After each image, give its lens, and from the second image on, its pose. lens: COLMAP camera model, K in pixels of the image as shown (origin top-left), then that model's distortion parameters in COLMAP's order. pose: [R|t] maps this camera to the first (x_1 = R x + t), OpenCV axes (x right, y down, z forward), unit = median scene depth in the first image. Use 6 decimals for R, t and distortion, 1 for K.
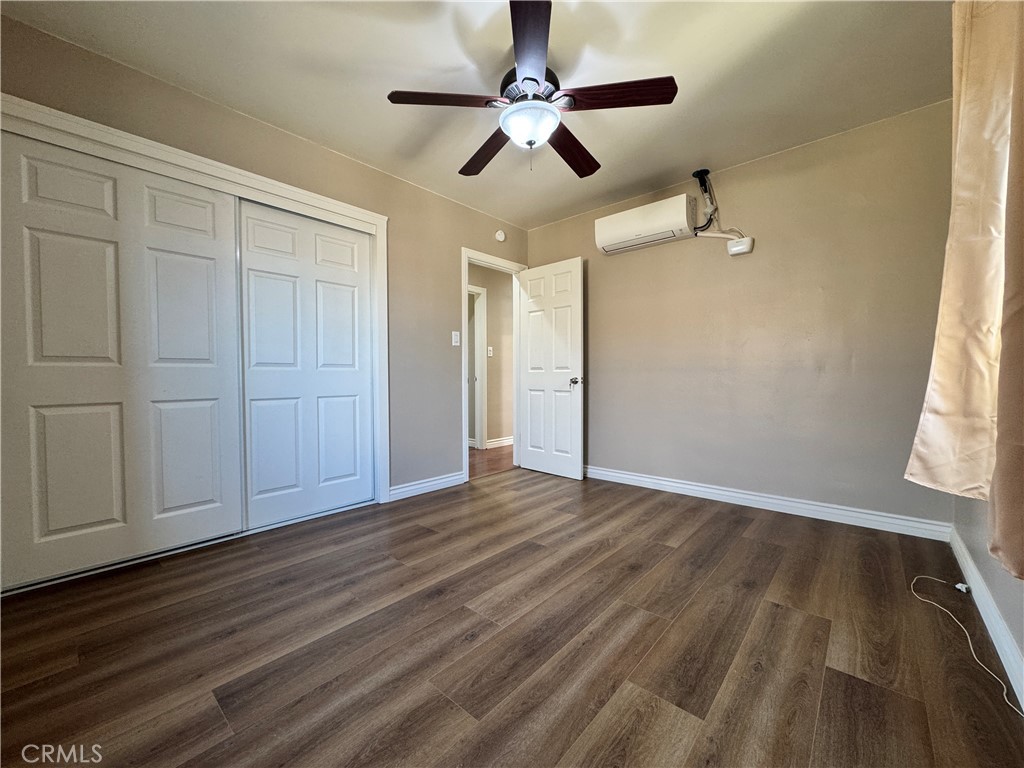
lens RADIAL K [[407.8, 0, 513.0], [0, 407.8, 384.2], [0, 0, 1]] dist [-0.002897, 0.000363]
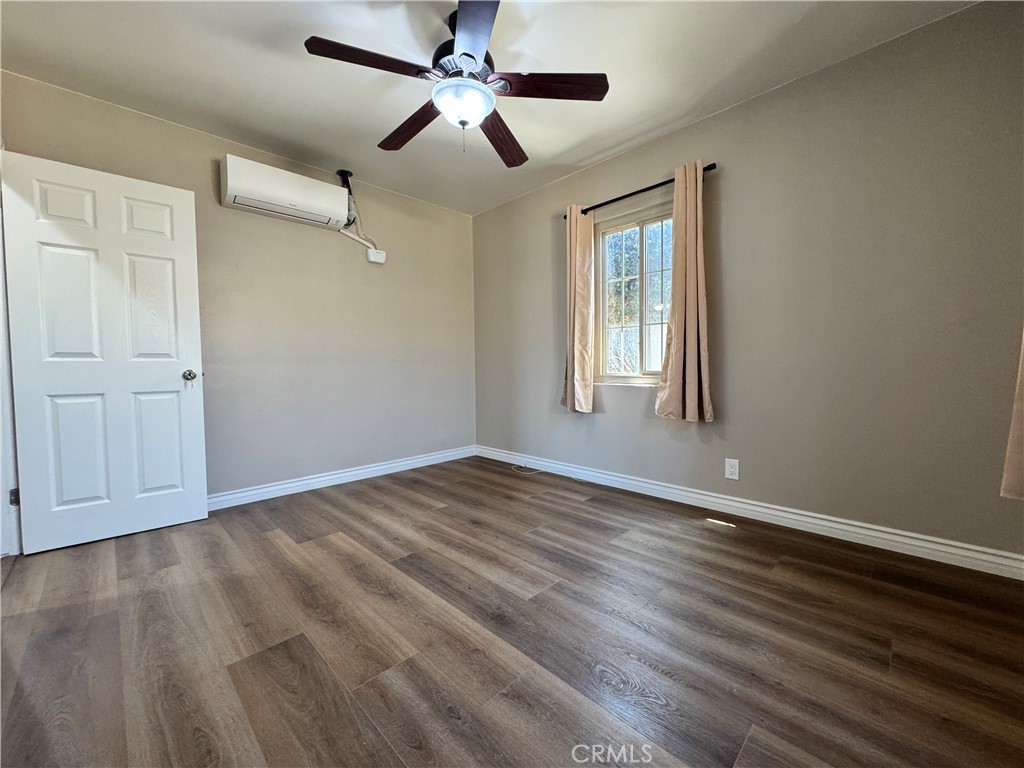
lens RADIAL K [[407.8, 0, 513.0], [0, 407.8, 384.2], [0, 0, 1]] dist [-0.002897, 0.000363]
pose [[0.065699, -0.041333, 0.996983, -0.765592], [0.029628, 0.998782, 0.039456, -0.006552], [-0.997400, 0.026947, 0.066843, 0.684477]]
